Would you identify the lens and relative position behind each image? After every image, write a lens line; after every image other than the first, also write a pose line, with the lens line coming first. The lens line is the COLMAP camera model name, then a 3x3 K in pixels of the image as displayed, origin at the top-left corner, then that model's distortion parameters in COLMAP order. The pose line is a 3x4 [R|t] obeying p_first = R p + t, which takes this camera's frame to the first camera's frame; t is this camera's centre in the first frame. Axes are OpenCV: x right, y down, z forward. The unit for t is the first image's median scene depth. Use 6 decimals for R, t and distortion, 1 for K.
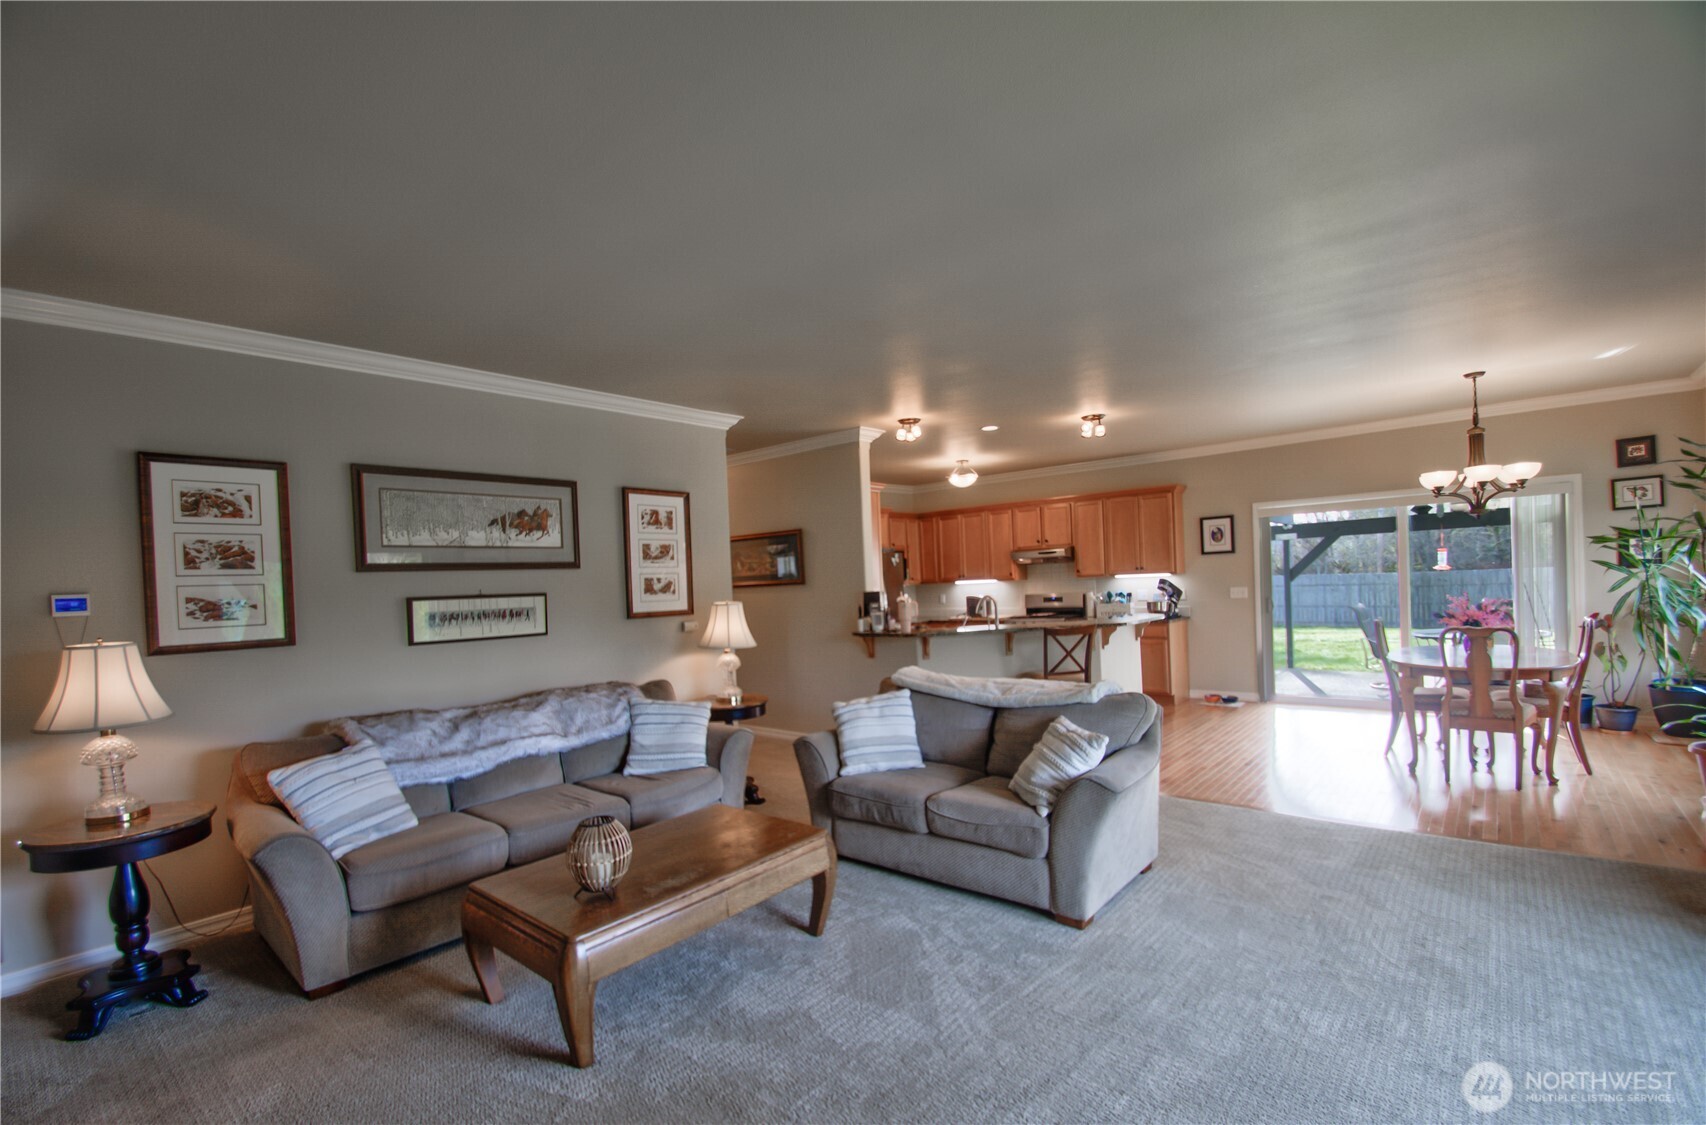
lens RADIAL K [[758.4, 0, 835.5], [0, 758.4, 593.4], [0, 0, 1]] dist [0.001351, -0.011489]
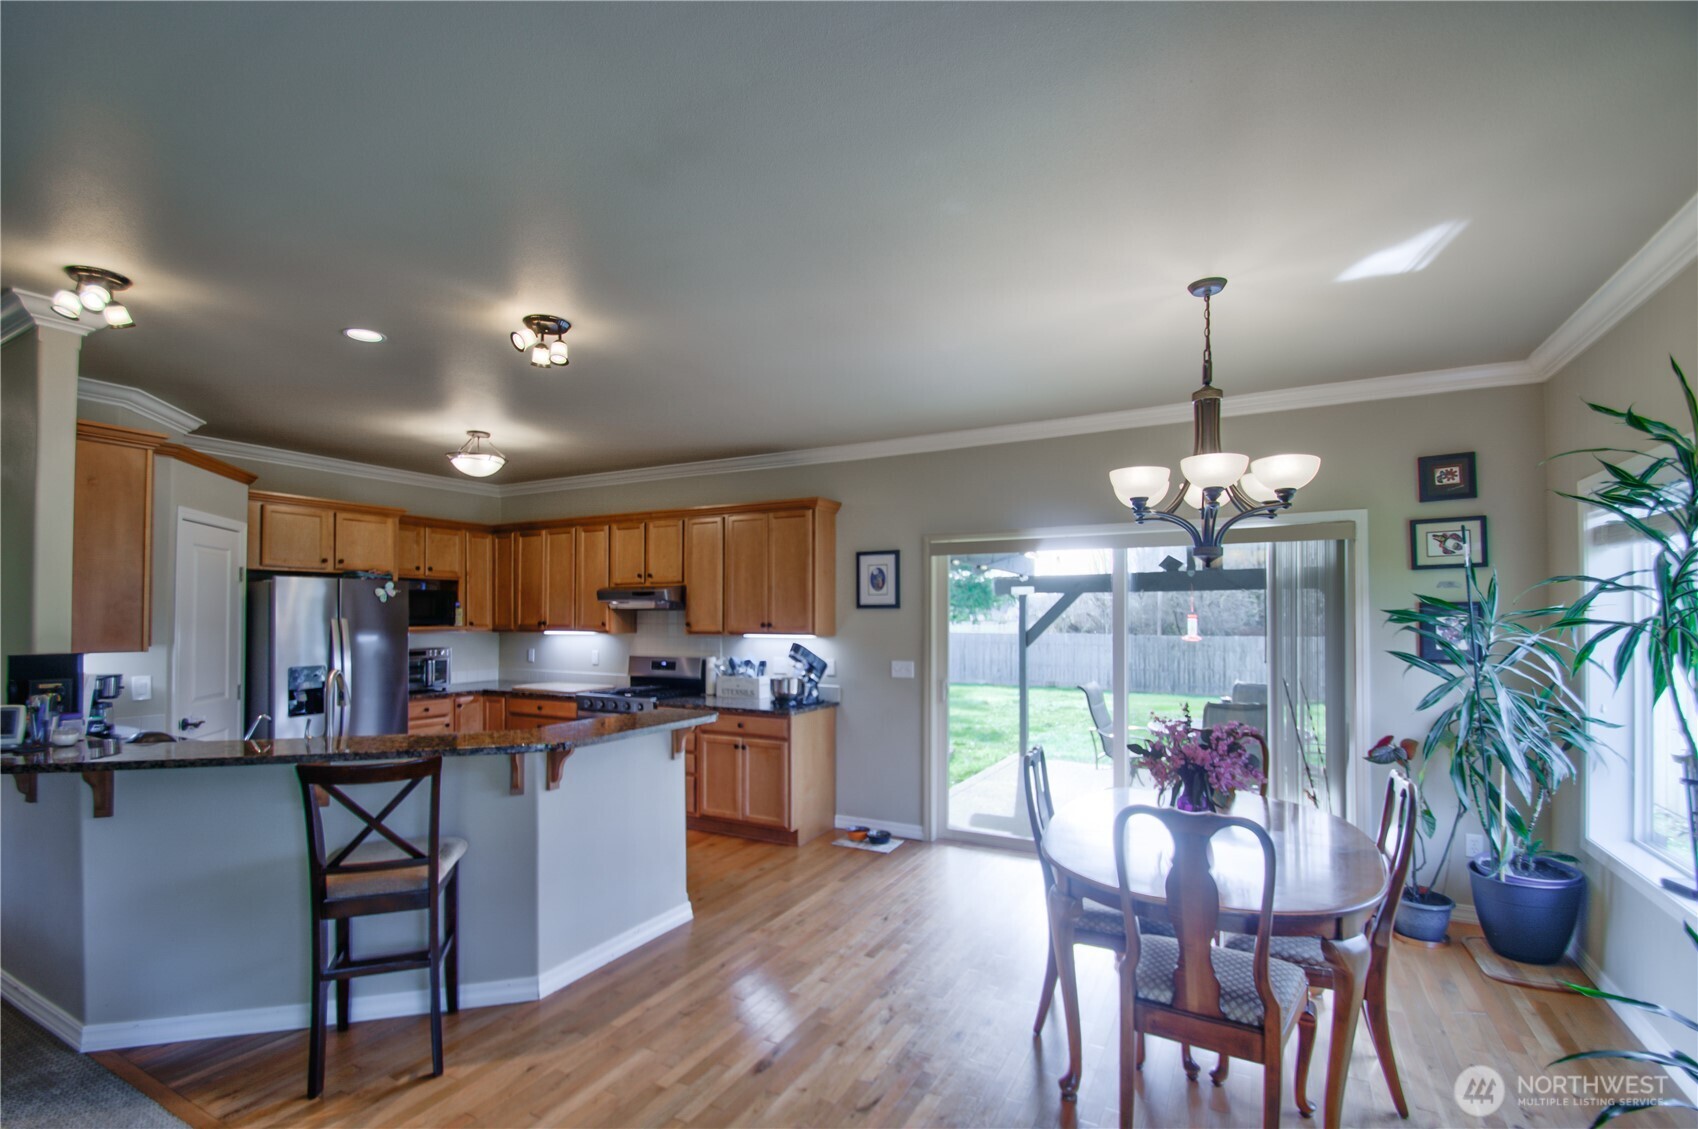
lens RADIAL K [[771.1, 0, 829.6], [0, 771.1, 599.7], [0, 0, 1]] dist [-0.000007, -0.000170]
pose [[0.976531, 0.050280, 0.209425, 0.328939], [-0.041365, 0.998050, -0.046735, -0.027325], [-0.211366, 0.036976, 0.976707, 0.363341]]
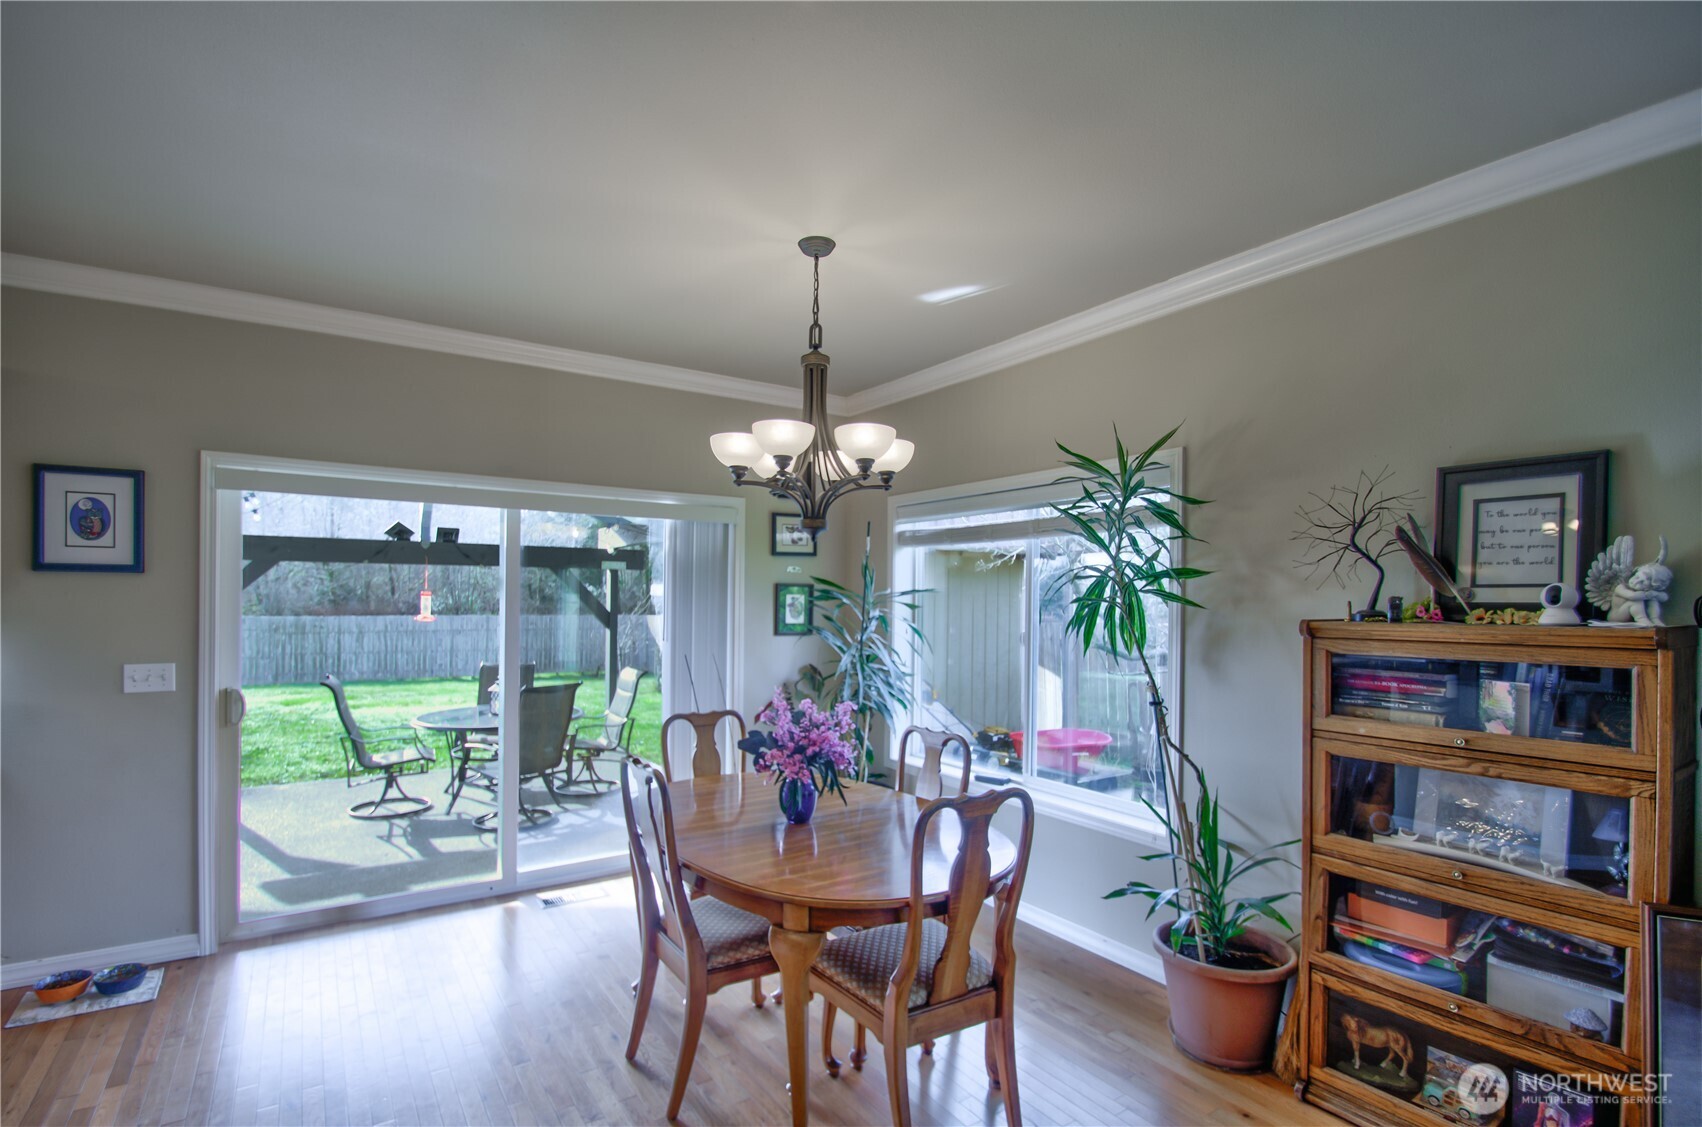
lens RADIAL K [[792.2, 0, 829.0], [0, 792.2, 592.5], [0, 0, 1]] dist [0.000409, -0.015062]
pose [[0.264088, 0.057297, 0.962795, 0.241495], [-0.006539, 0.998317, -0.057618, -0.023263], [-0.964477, 0.008920, 0.264018, 0.567997]]
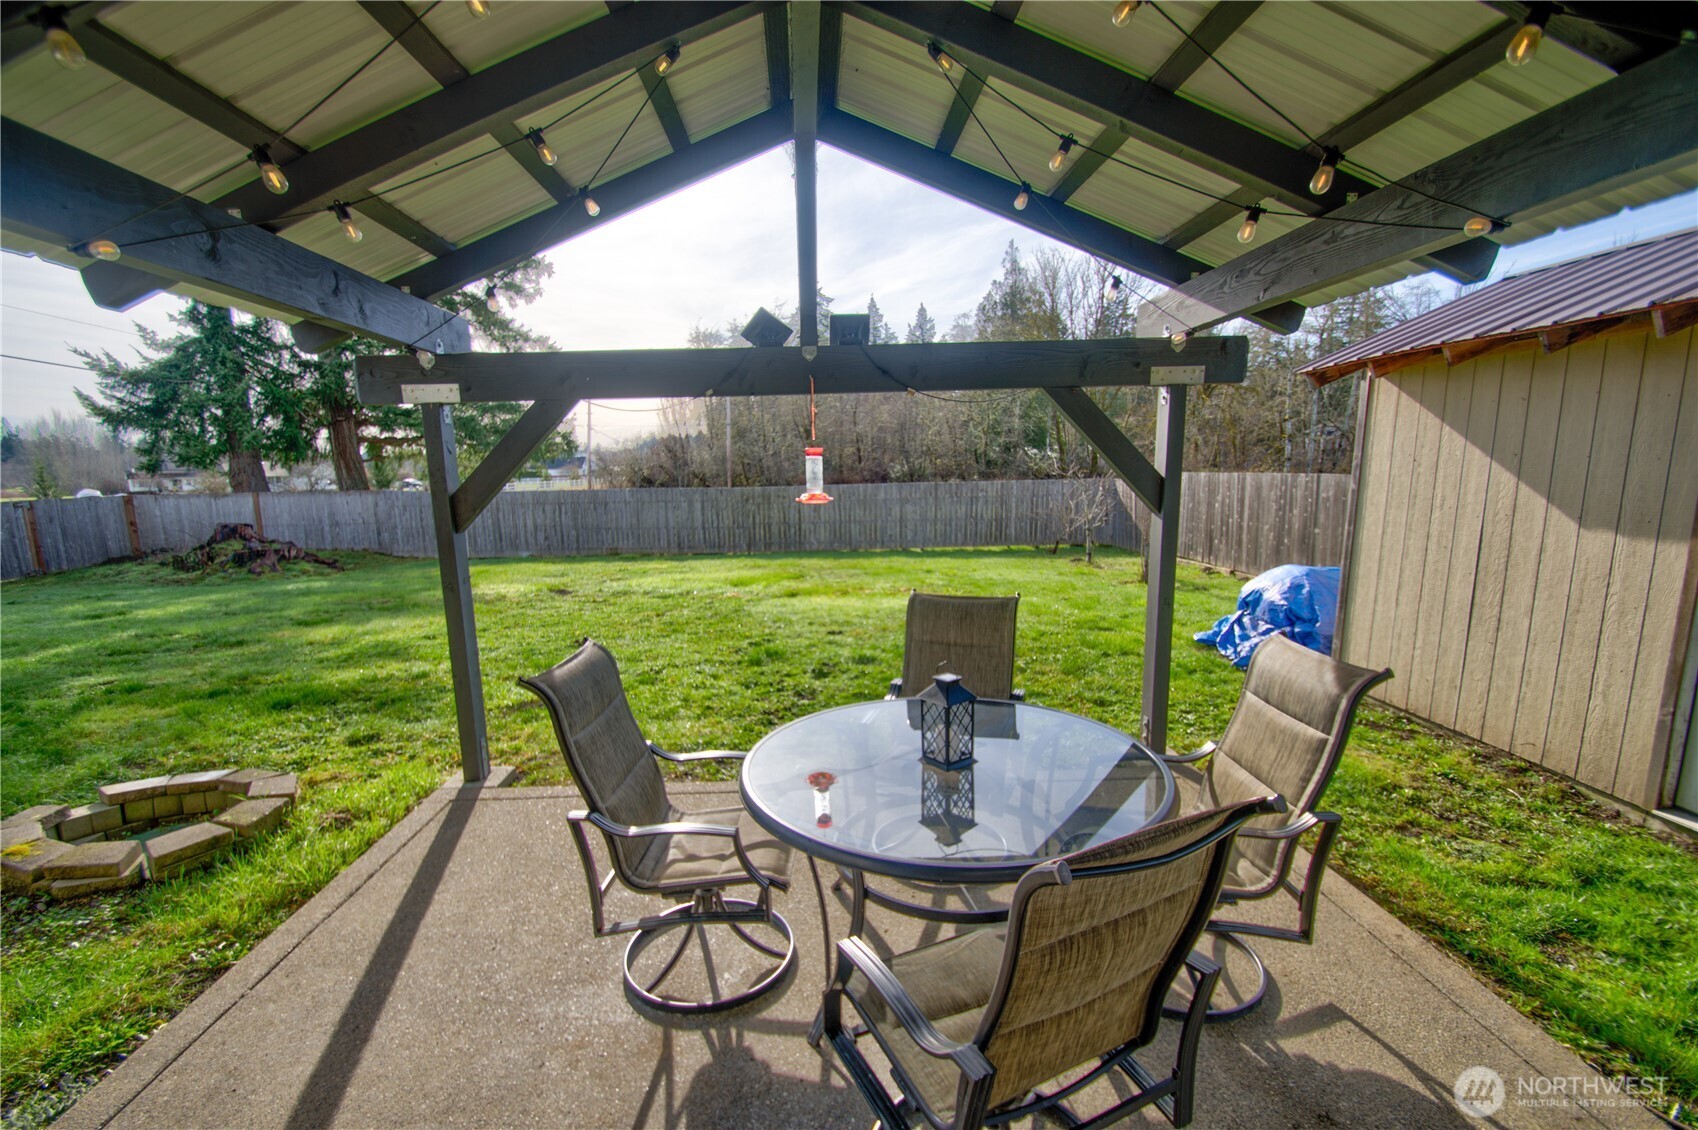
lens RADIAL K [[744.0, 0, 832.5], [0, 744.0, 606.5], [0, 0, 1]] dist [-0.000444, -0.000241]
pose [[0.728448, -0.098726, 0.677950, 0.716559], [0.000360, 0.989618, 0.143725, -0.043974], [-0.685101, -0.104452, 0.720921, 0.934794]]
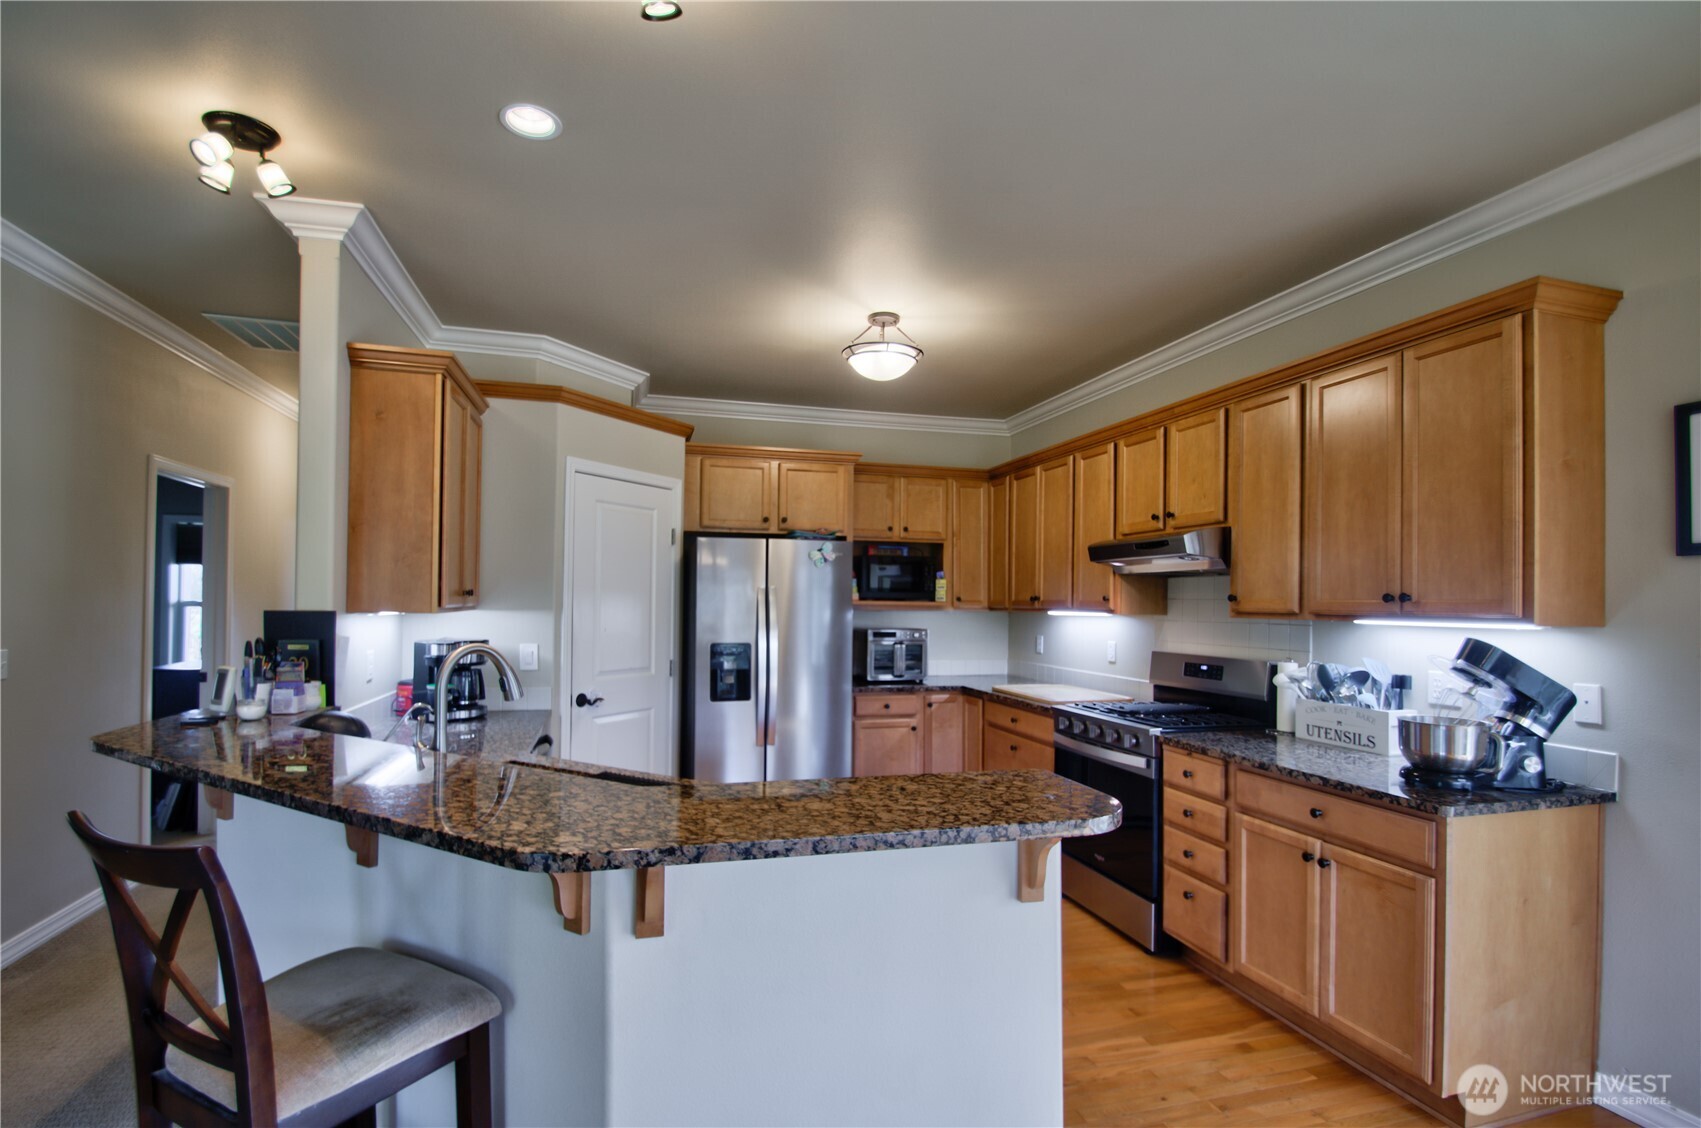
lens RADIAL K [[791.8, 0, 828.5], [0, 791.8, 593.0], [0, 0, 1]] dist [0.000409, -0.015062]
pose [[0.826464, 0.048315, -0.560913, 0.407372], [-0.058448, 0.998290, -0.000130, -0.023191], [0.559947, 0.032891, 0.827875, 0.652990]]
